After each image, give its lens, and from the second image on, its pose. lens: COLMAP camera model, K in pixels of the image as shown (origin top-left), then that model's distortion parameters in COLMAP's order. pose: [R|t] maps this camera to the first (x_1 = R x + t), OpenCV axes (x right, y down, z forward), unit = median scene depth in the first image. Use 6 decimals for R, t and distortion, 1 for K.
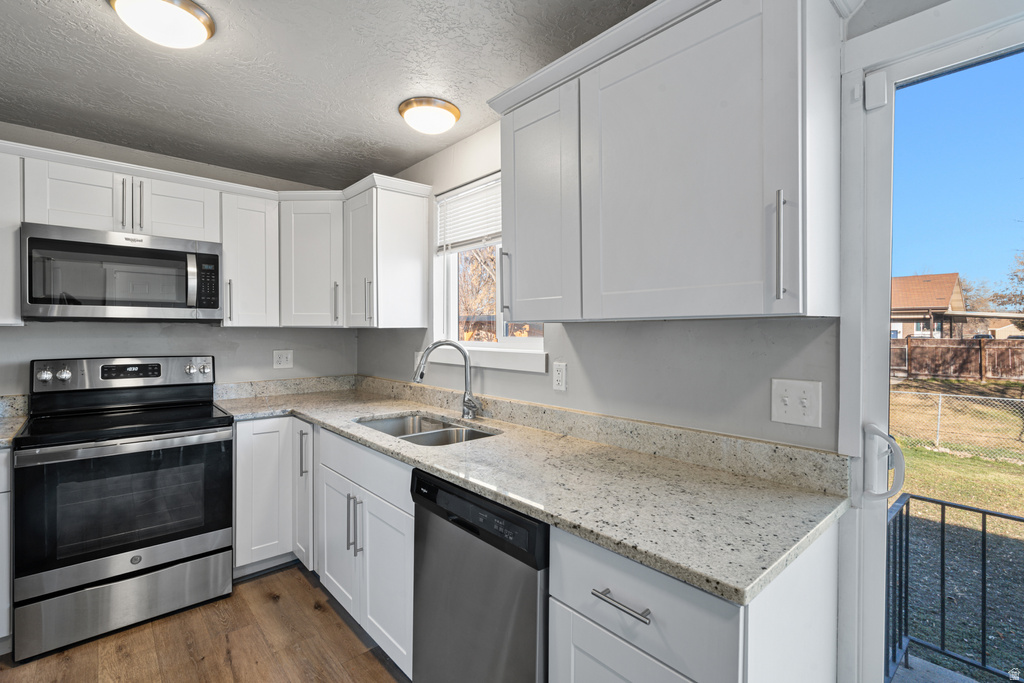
lens RADIAL K [[466.4, 0, 518.3], [0, 466.4, 334.7], [0, 0, 1]] dist [-0.001907, 0.001627]
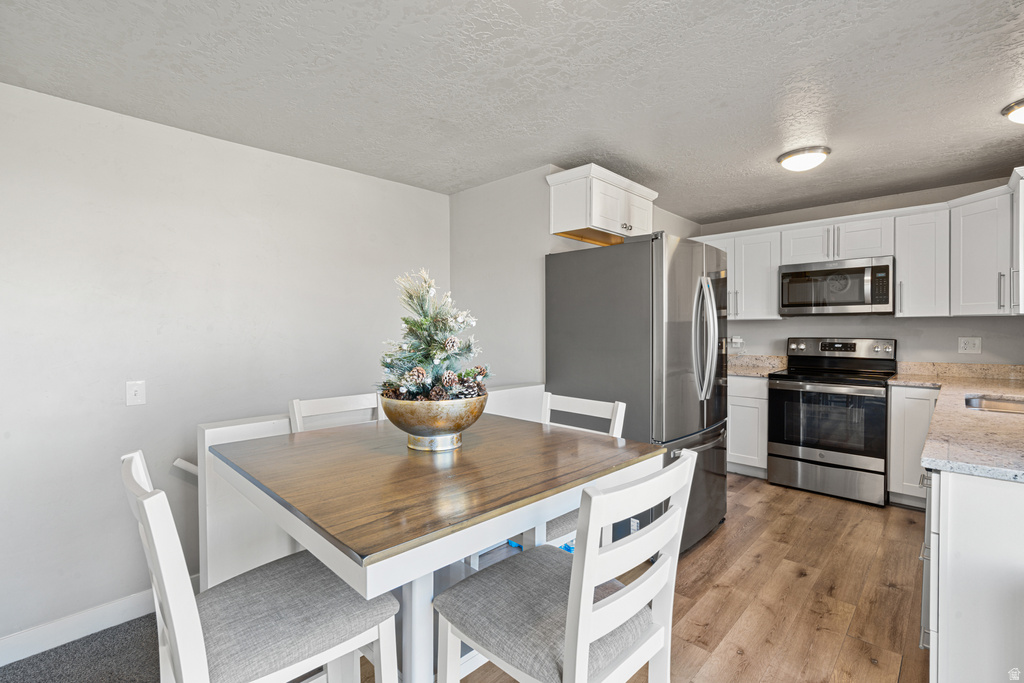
lens RADIAL K [[466.4, 0, 512.9], [0, 466.4, 337.5], [0, 0, 1]] dist [-0.001907, 0.001627]
pose [[0.071553, 0.017830, -0.997277, 0.683399], [-0.002351, 0.999840, 0.017708, 0.021967], [0.997434, 0.001077, 0.071584, -0.212982]]
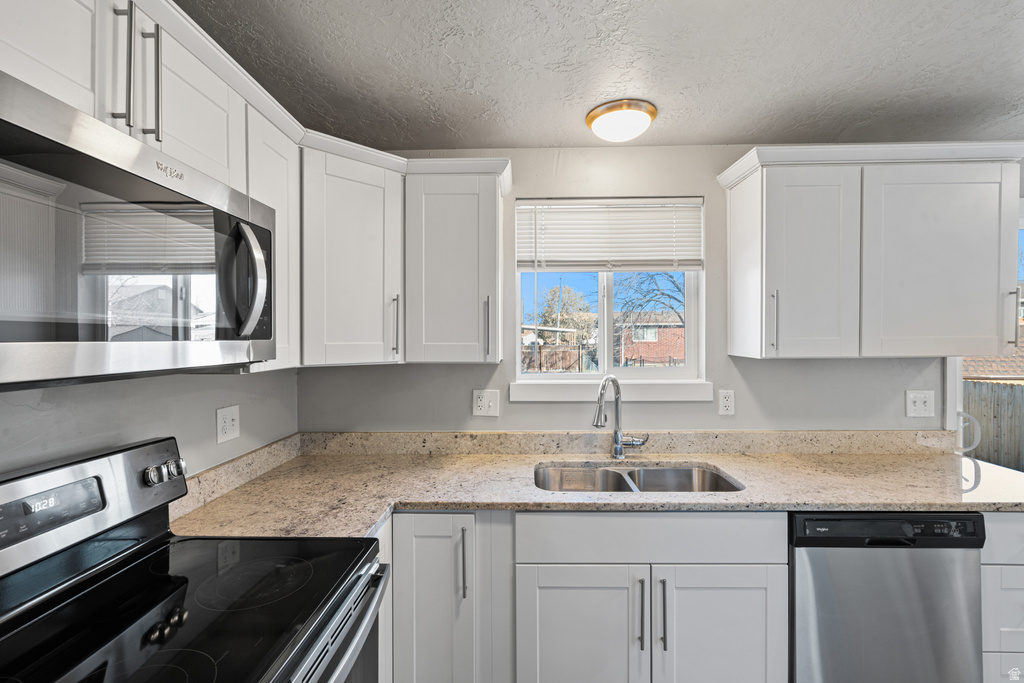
lens RADIAL K [[466.4, 0, 514.7], [0, 466.4, 342.1], [0, 0, 1]] dist [-0.001907, 0.001627]
pose [[0.687645, -0.012124, 0.725945, -0.873367], [0.013011, 0.999906, 0.004375, -0.054379], [-0.725930, 0.006437, 0.687738, 0.491954]]
